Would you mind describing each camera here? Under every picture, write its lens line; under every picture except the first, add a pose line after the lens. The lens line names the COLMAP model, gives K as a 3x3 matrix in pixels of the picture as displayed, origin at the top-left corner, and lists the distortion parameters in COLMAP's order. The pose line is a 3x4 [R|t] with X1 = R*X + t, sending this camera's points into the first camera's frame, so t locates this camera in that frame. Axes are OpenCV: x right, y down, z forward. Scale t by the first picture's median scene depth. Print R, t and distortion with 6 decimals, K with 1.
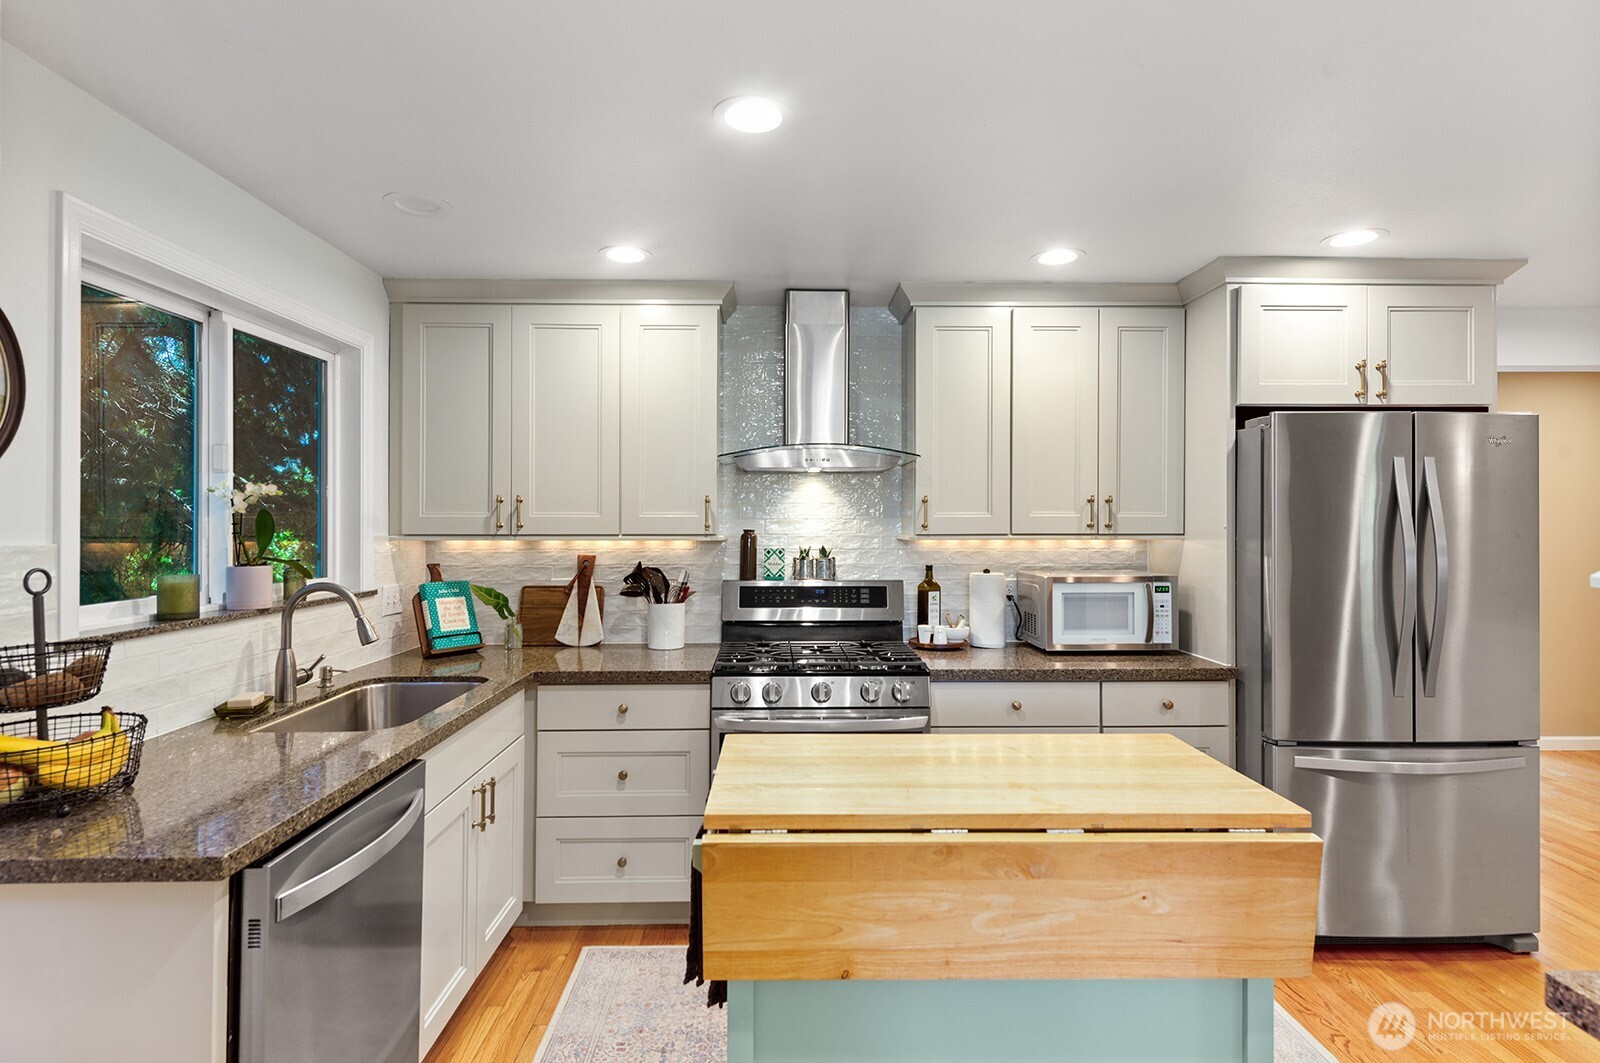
lens RADIAL K [[828.1, 0, 797.9], [0, 828.1, 519.3], [0, 0, 1]] dist [0.013574, -0.000862]
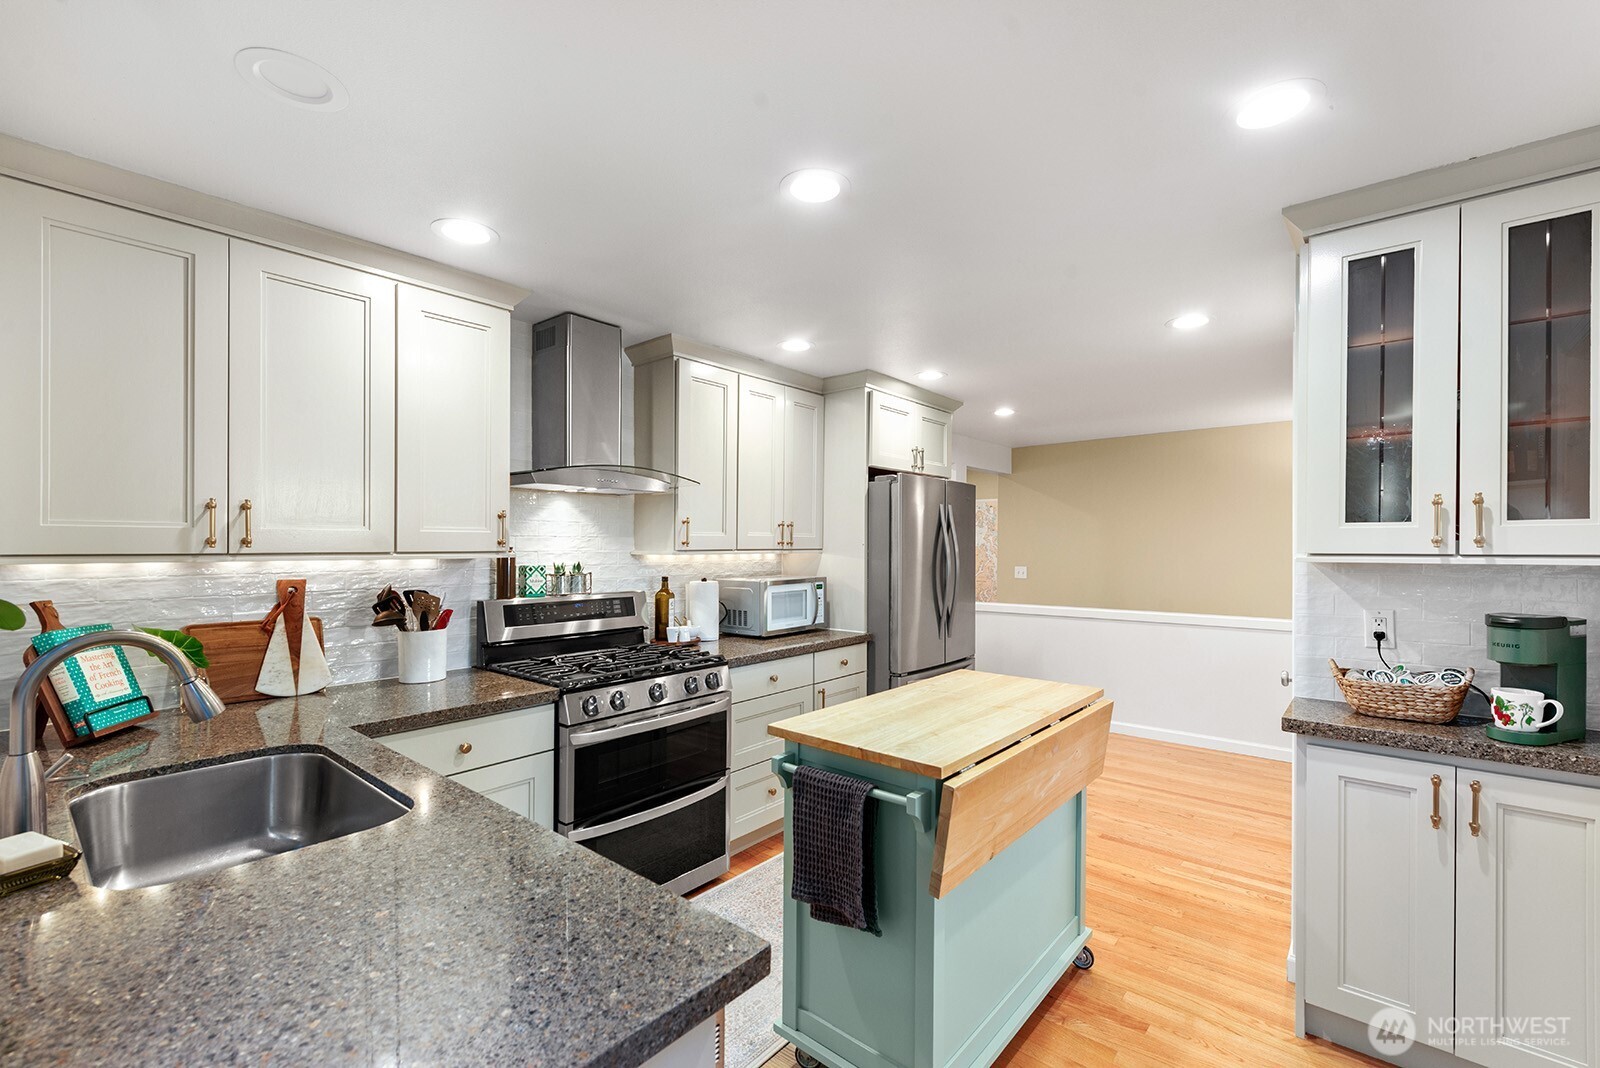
lens RADIAL K [[684.9, 0, 802.7], [0, 684.9, 548.8], [0, 0, 1]] dist [0.002822, -0.000430]
pose [[0.650997, -0.002952, 0.759075, -0.461910], [-0.001768, 0.999984, 0.005406, 0.010174], [-0.759079, -0.004861, 0.650981, 0.220723]]
